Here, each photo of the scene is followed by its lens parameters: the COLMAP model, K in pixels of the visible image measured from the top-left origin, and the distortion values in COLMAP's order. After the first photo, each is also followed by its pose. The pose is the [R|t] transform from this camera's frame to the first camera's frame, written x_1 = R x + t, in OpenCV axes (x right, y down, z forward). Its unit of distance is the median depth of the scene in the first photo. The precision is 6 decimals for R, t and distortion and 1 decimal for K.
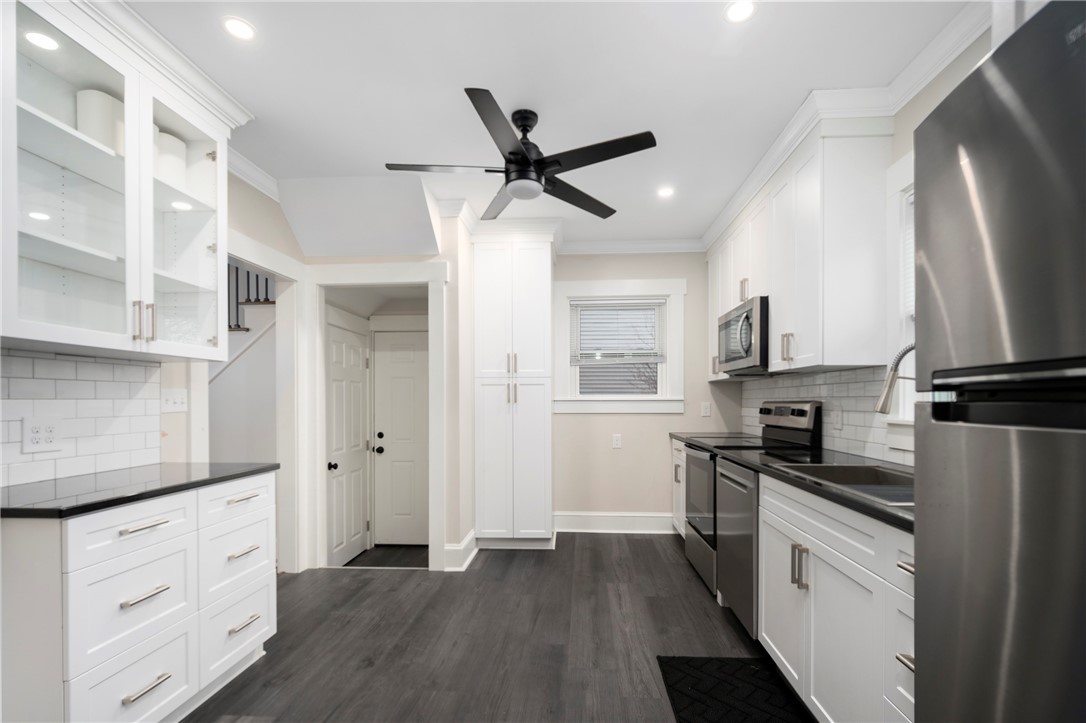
lens RADIAL K [[483.2, 0, 552.3], [0, 483.2, 401.3], [0, 0, 1]] dist [-0.002800, -0.000420]
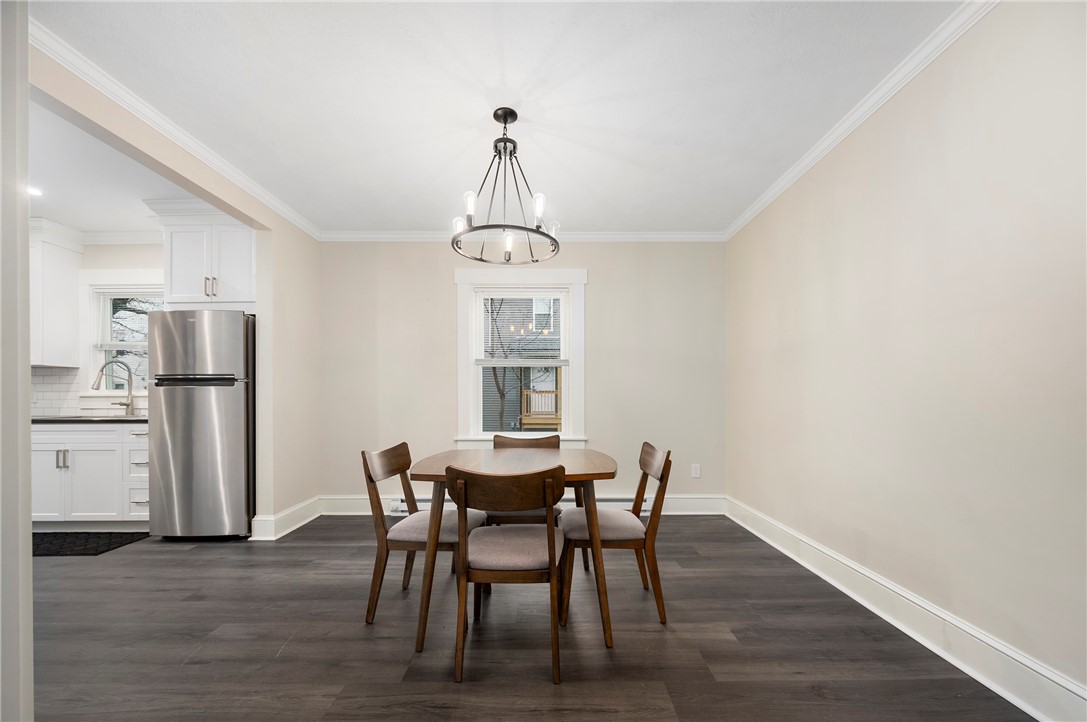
lens RADIAL K [[432.4, 0, 550.7], [0, 432.4, 400.0], [0, 0, 1]] dist [-0.001384, -0.000302]
pose [[-0.063711, -0.004059, 0.997960, -0.789057], [0.005376, 0.999976, 0.004410, 0.040055], [-0.997954, 0.005646, -0.063687, -0.541035]]
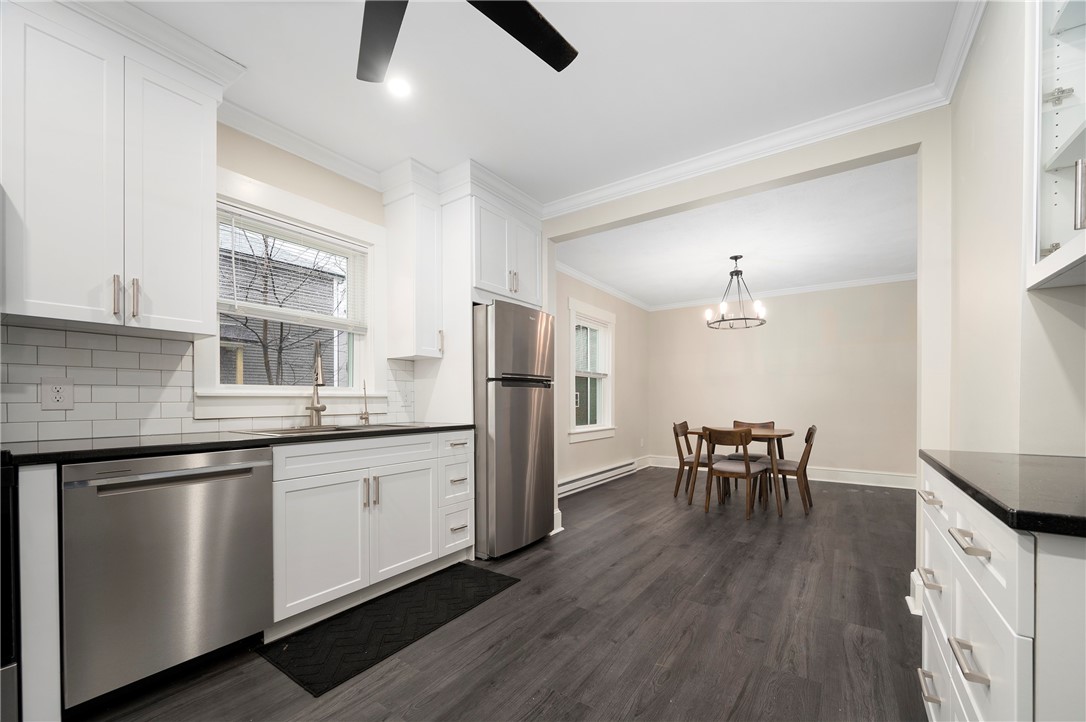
lens RADIAL K [[432.0, 0, 550.2], [0, 432.0, 399.9], [0, 0, 1]] dist [-0.001384, -0.000302]
pose [[-0.857510, 0.003273, 0.514457, -0.304485], [0.004839, 0.999987, 0.001705, 0.035600], [-0.514445, 0.003952, -0.857514, 0.922847]]
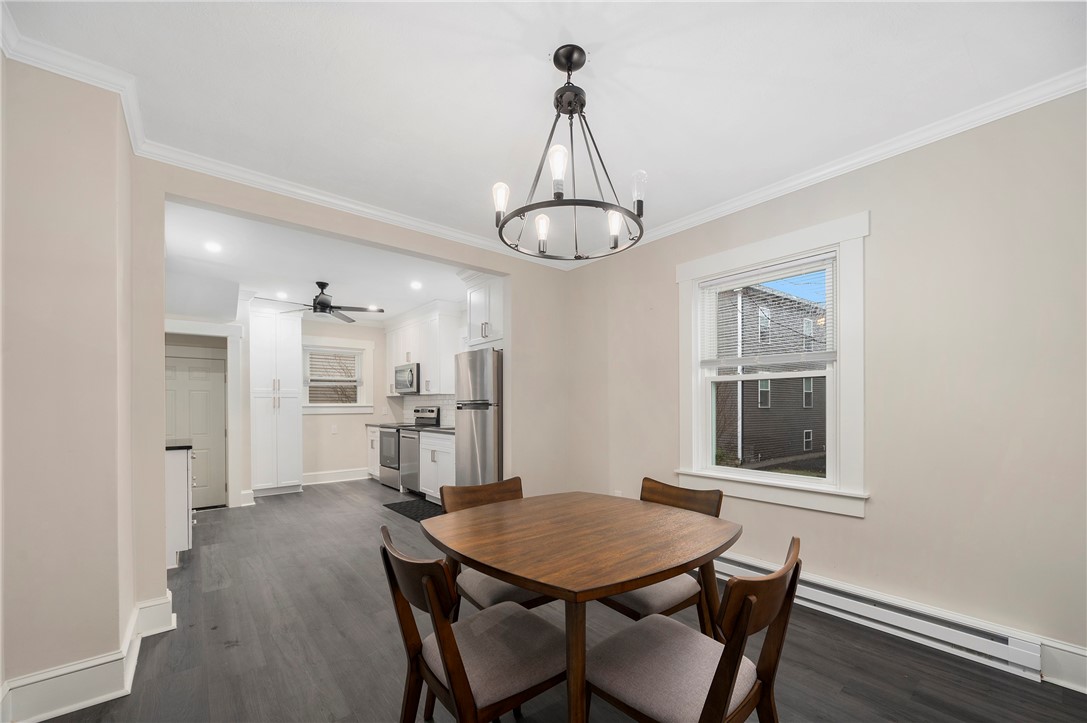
lens RADIAL K [[430.4, 0, 554.3], [0, 430.4, 406.7], [0, 0, 1]] dist [-0.009267, -0.000162]
pose [[0.721949, -0.004301, 0.691933, -0.469148], [0.005341, 0.999986, 0.000643, 0.002838], [-0.691926, 0.003231, 0.721962, -0.860190]]
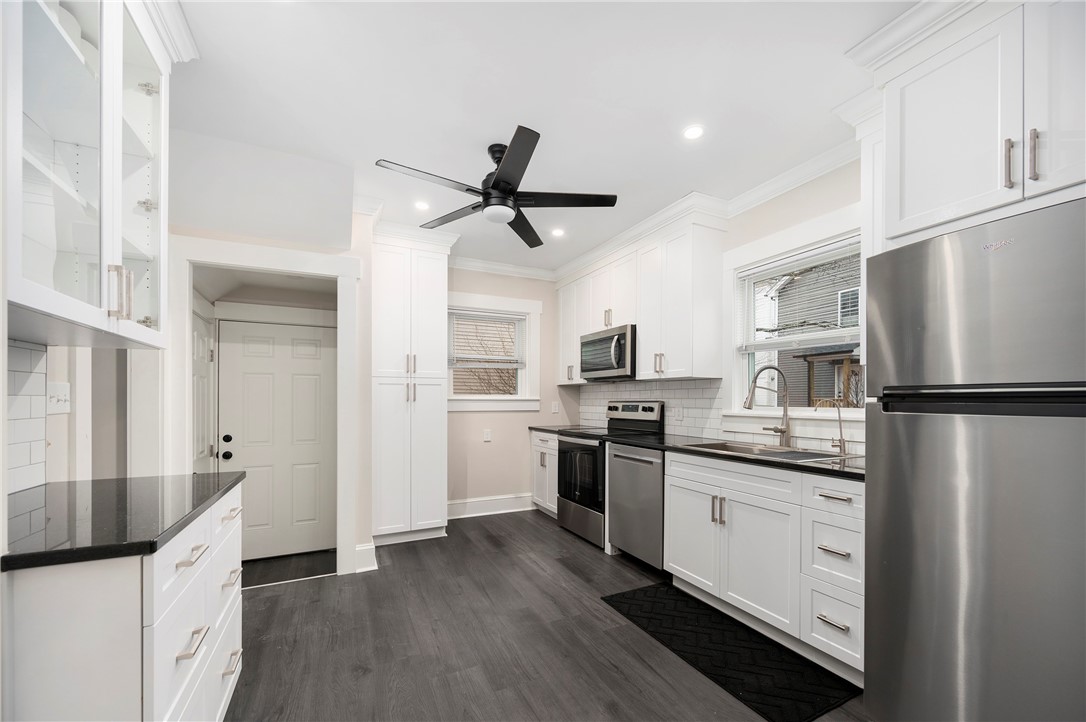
lens RADIAL K [[432.0, 0, 550.2], [0, 432.0, 399.9], [0, 0, 1]] dist [-0.001384, -0.000302]
pose [[0.868582, 0.004373, 0.495527, -0.315212], [-0.003533, 0.999990, -0.002632, 0.000738], [-0.495534, 0.000536, 0.868589, 0.039990]]
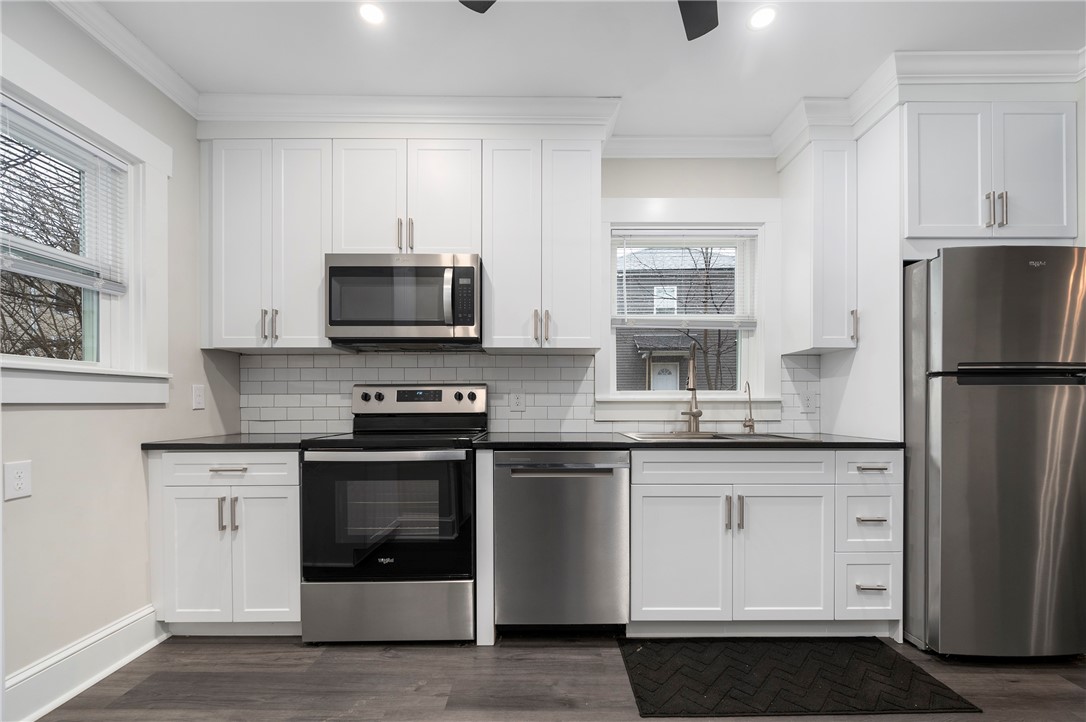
lens RADIAL K [[454.5, 0, 547.0], [0, 454.5, 404.2], [0, 0, 1]] dist [-0.000523, 0.000108]
pose [[-0.064437, -0.002062, 0.997920, -0.309599], [0.001875, 0.999996, 0.002188, 0.031889], [-0.997920, 0.002012, -0.064433, 0.784379]]
